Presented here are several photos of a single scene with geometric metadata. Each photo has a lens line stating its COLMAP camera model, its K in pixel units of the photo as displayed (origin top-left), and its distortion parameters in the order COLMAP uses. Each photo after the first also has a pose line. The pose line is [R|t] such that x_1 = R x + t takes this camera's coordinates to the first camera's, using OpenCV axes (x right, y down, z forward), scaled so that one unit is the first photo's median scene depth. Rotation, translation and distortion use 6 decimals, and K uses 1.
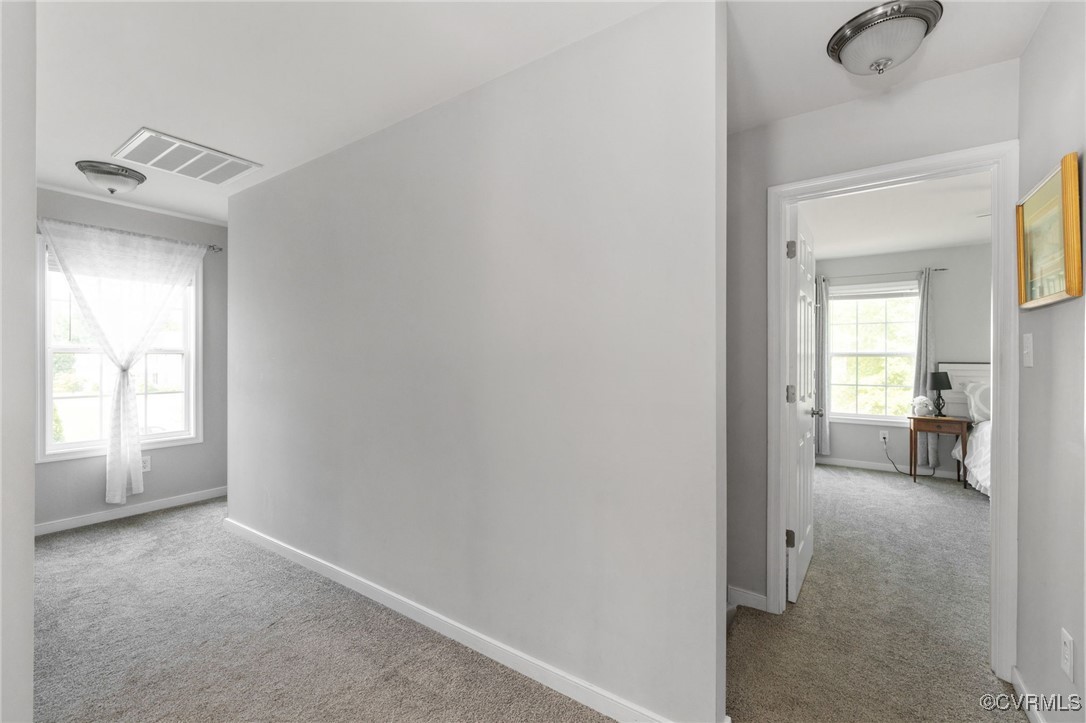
lens RADIAL K [[461.7, 0, 543.0], [0, 461.7, 361.5], [0, 0, 1]] dist [0.000715, 0.000069]
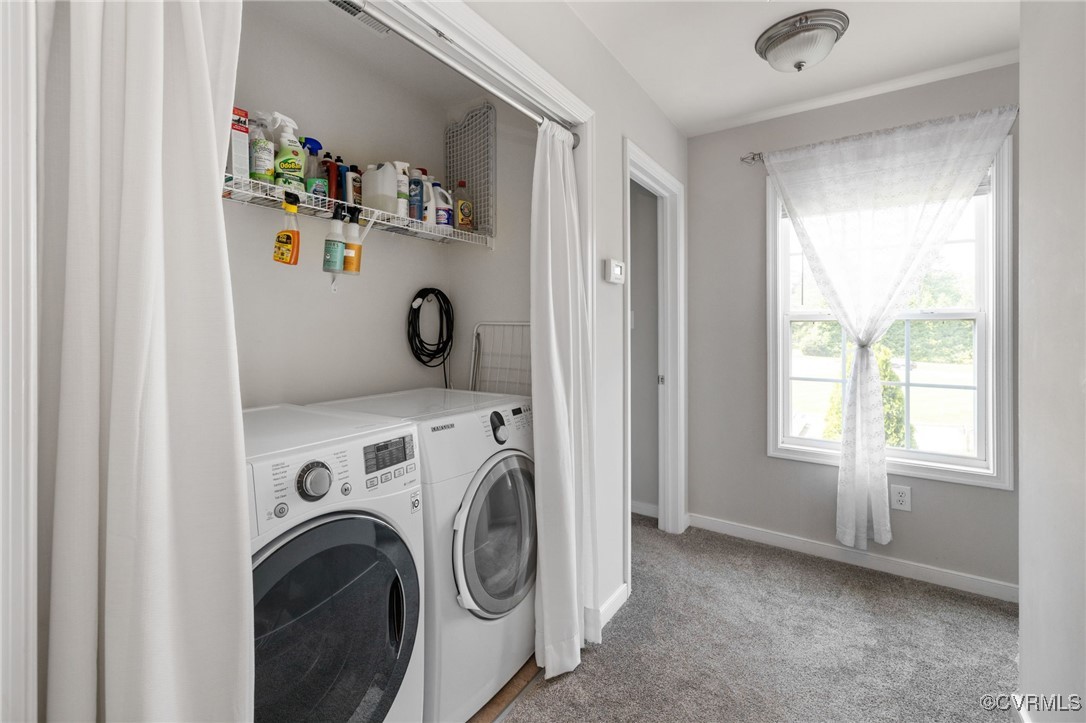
lens RADIAL K [[467.8, 0, 536.1], [0, 467.8, 329.2], [0, 0, 1]] dist [0.002918, 0.000651]
pose [[-0.010994, -0.006564, -0.999918, -0.239695], [-0.010174, 0.999927, -0.006452, 0.004367], [0.999888, 0.010103, -0.011060, 0.552515]]
